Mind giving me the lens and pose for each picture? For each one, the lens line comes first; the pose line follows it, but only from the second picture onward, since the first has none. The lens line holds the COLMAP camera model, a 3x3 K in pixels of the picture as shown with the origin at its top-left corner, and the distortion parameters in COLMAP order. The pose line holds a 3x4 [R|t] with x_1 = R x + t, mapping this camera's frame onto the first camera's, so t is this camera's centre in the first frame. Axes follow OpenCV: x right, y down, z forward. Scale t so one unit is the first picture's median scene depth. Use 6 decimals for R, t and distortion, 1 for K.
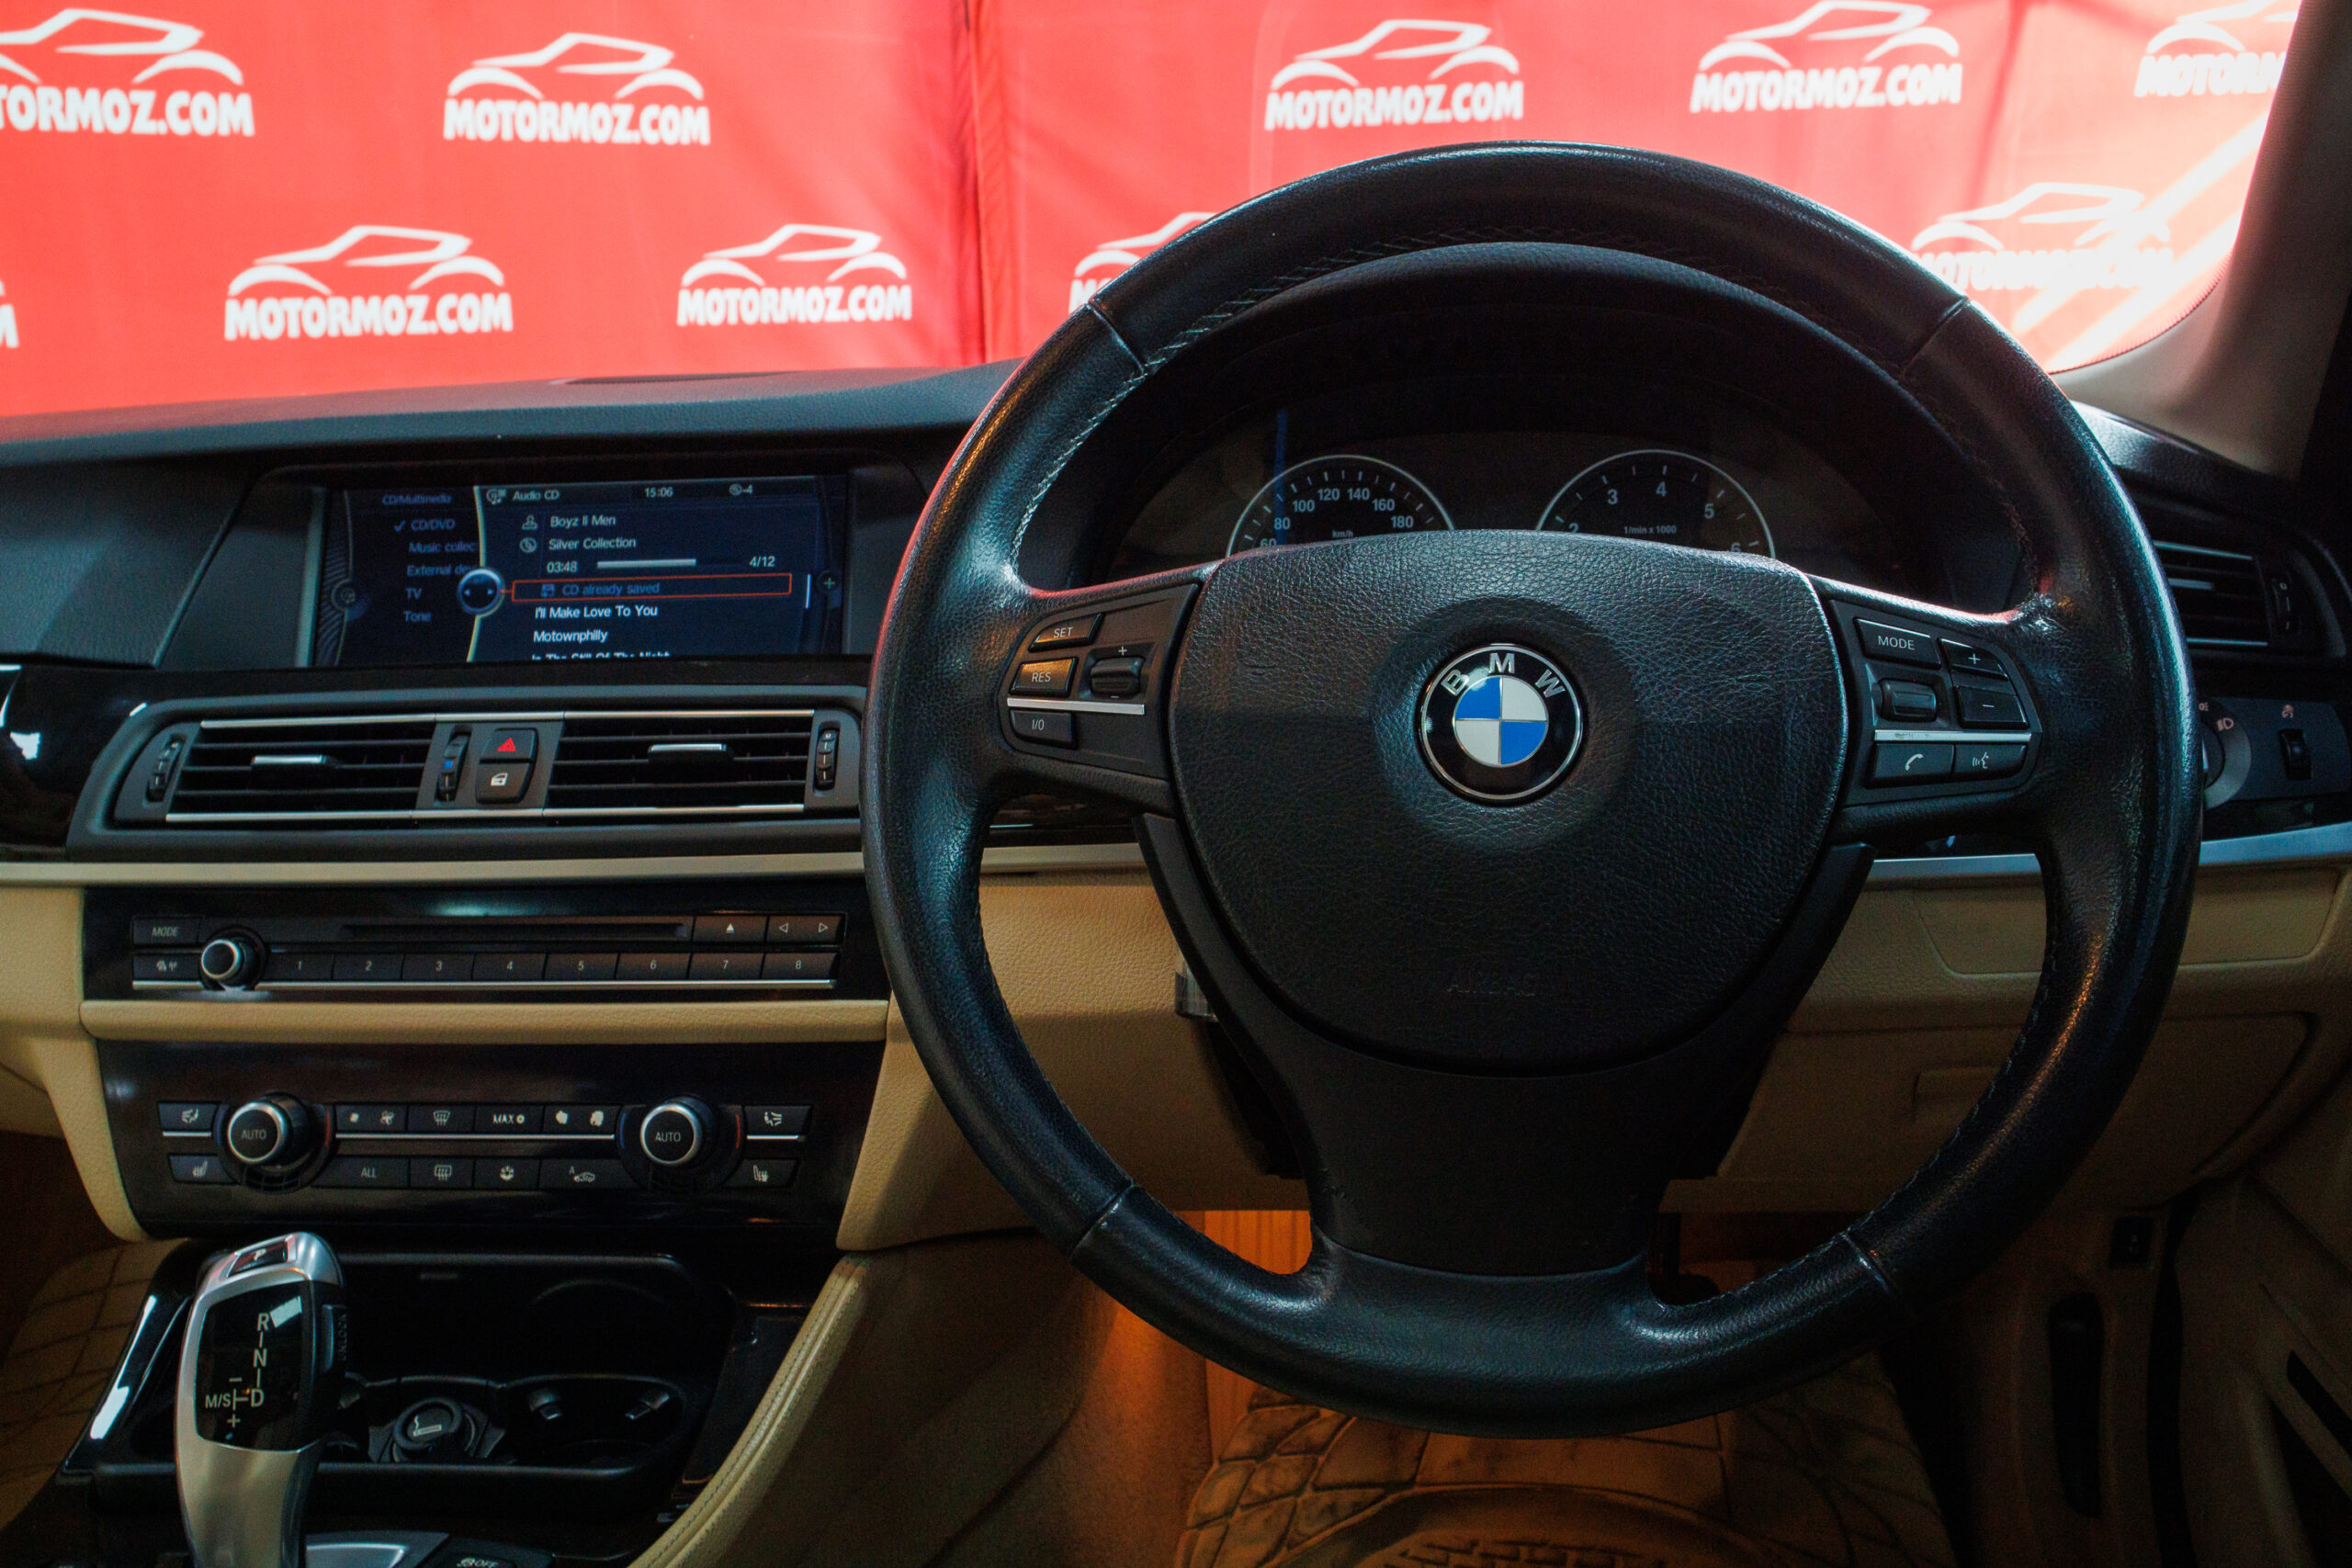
lens RADIAL K [[1951.9, 0, 1177.4], [0, 1951.9, 756.0], [0, 0, 1]] dist [-0.088680, 0.093814]
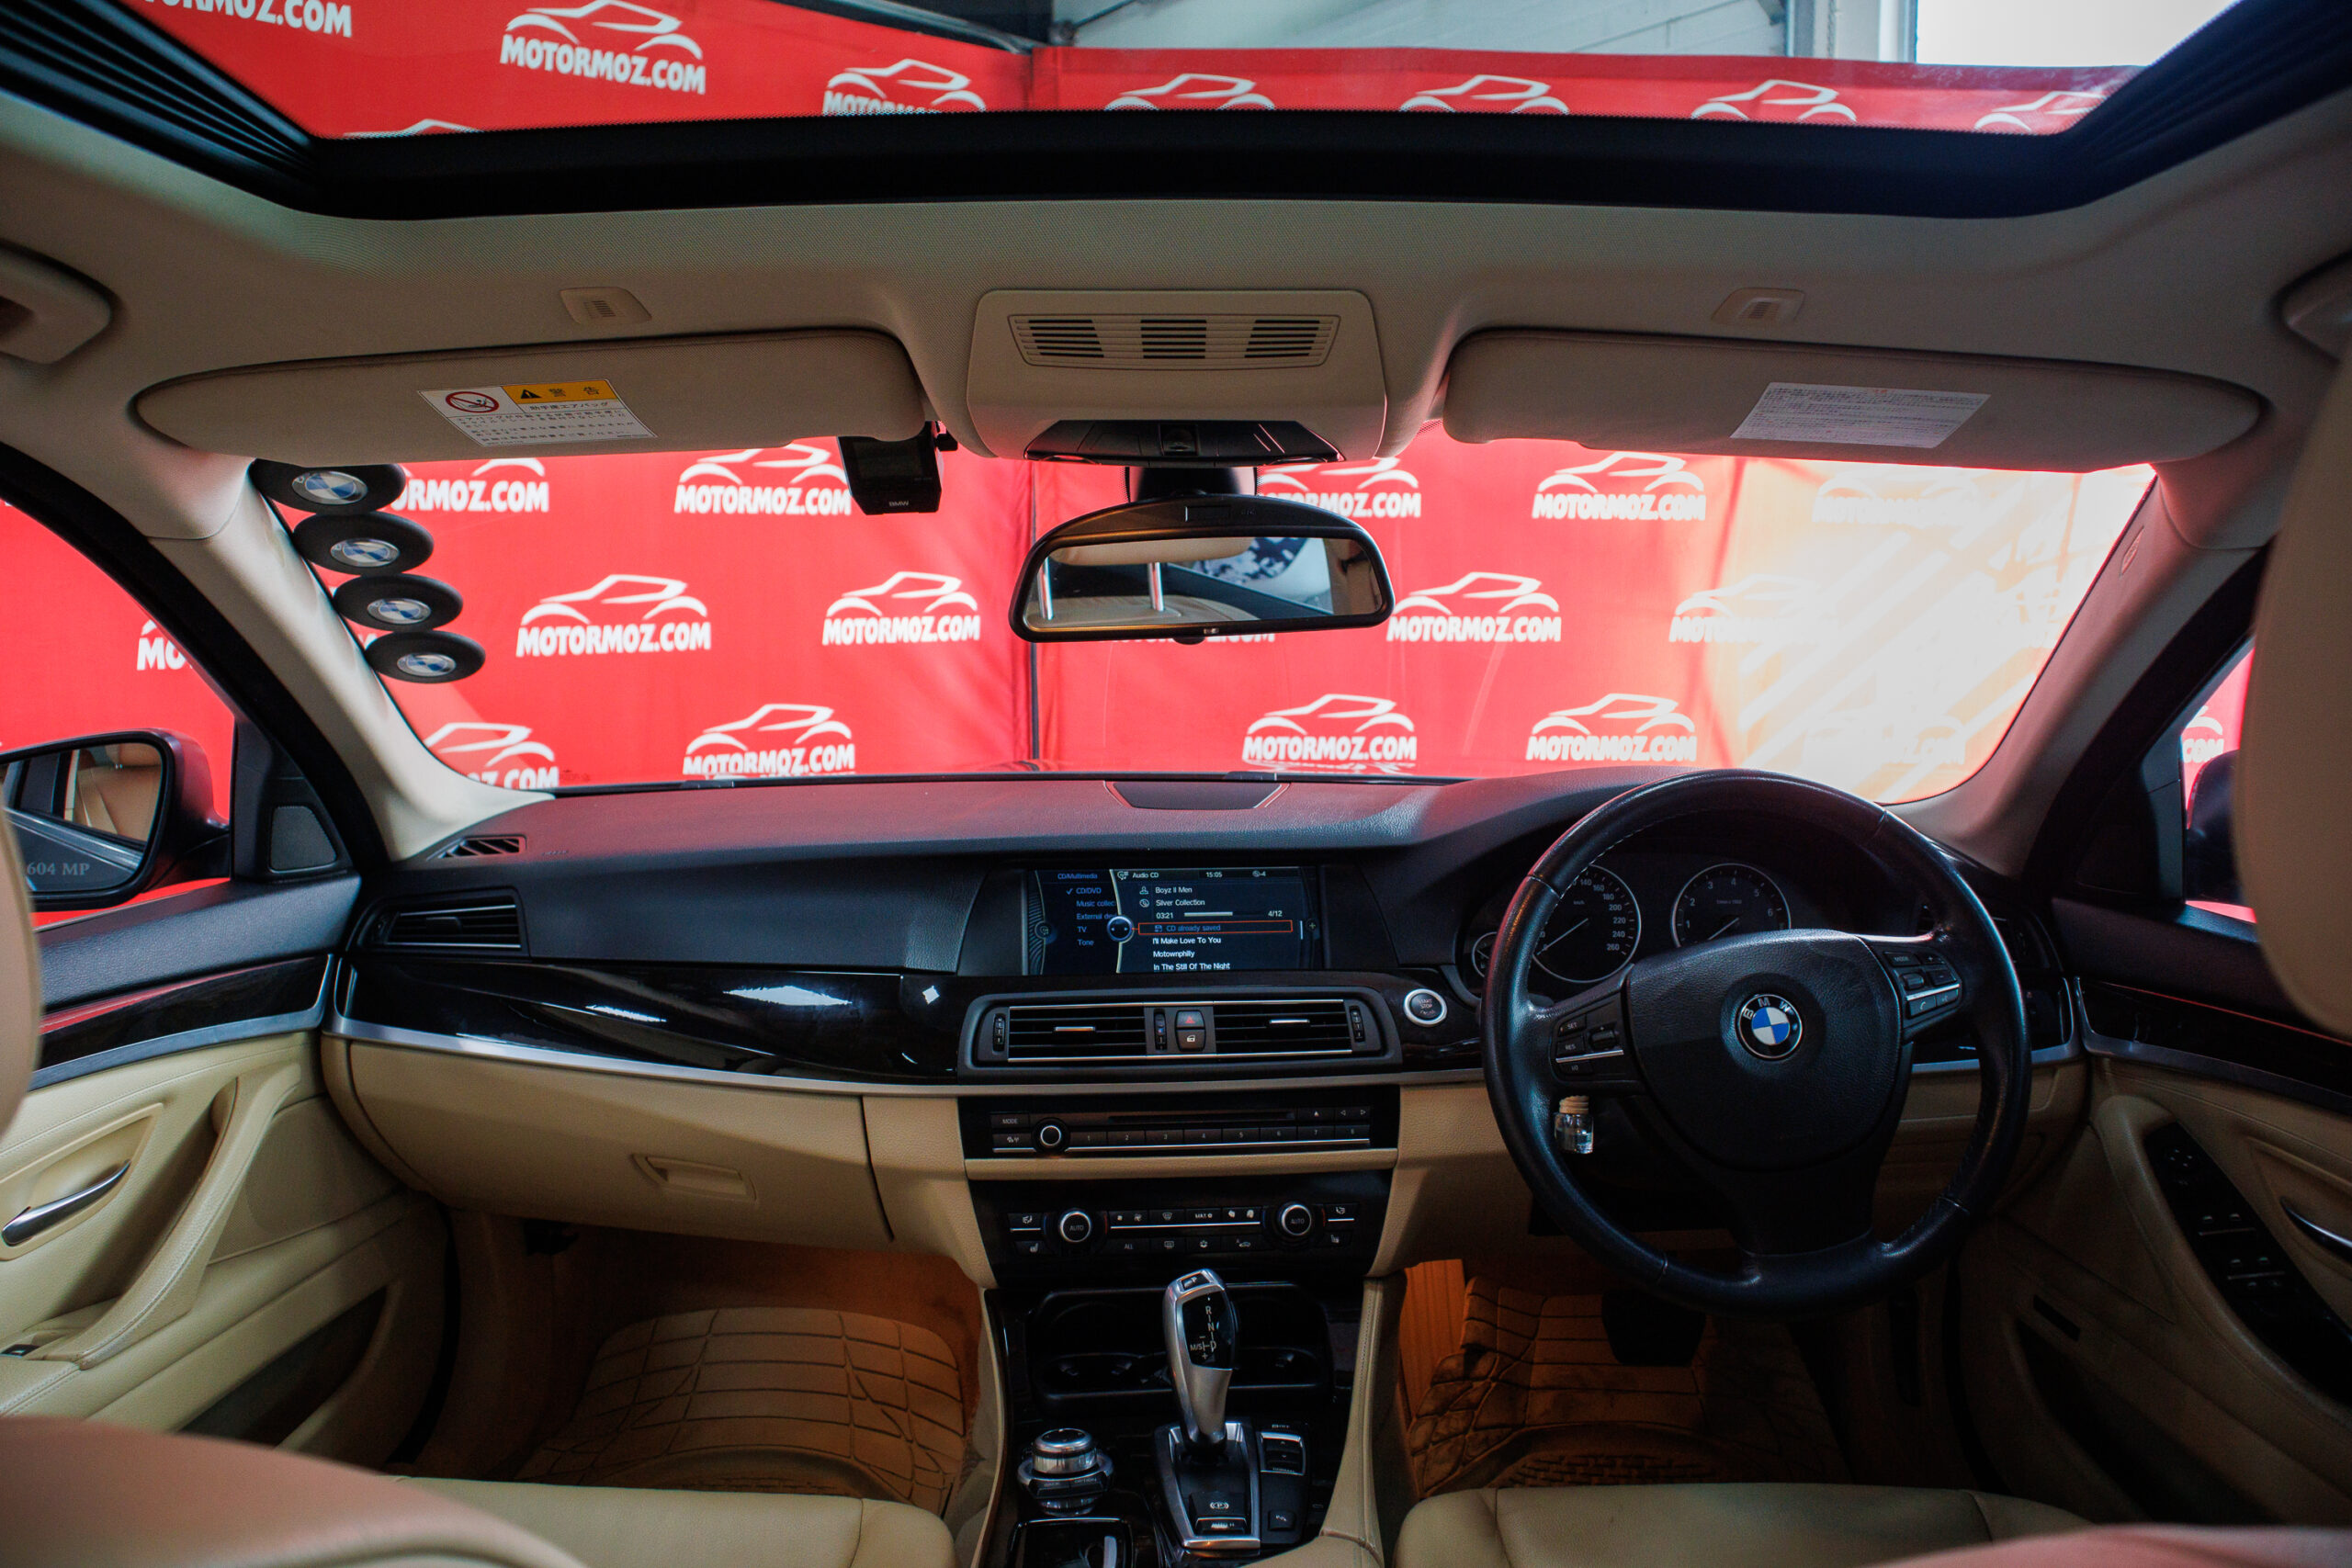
lens RADIAL K [[1711.6, 0, 1175.8], [0, 1711.6, 741.5], [0, 0, 1]] dist [-0.151928, 0.169257]
pose [[0.988670, 0.015370, 0.149315, -0.591577], [-0.000272, 0.994926, -0.100613, -0.105746], [-0.150103, 0.099433, 0.983657, -0.661401]]
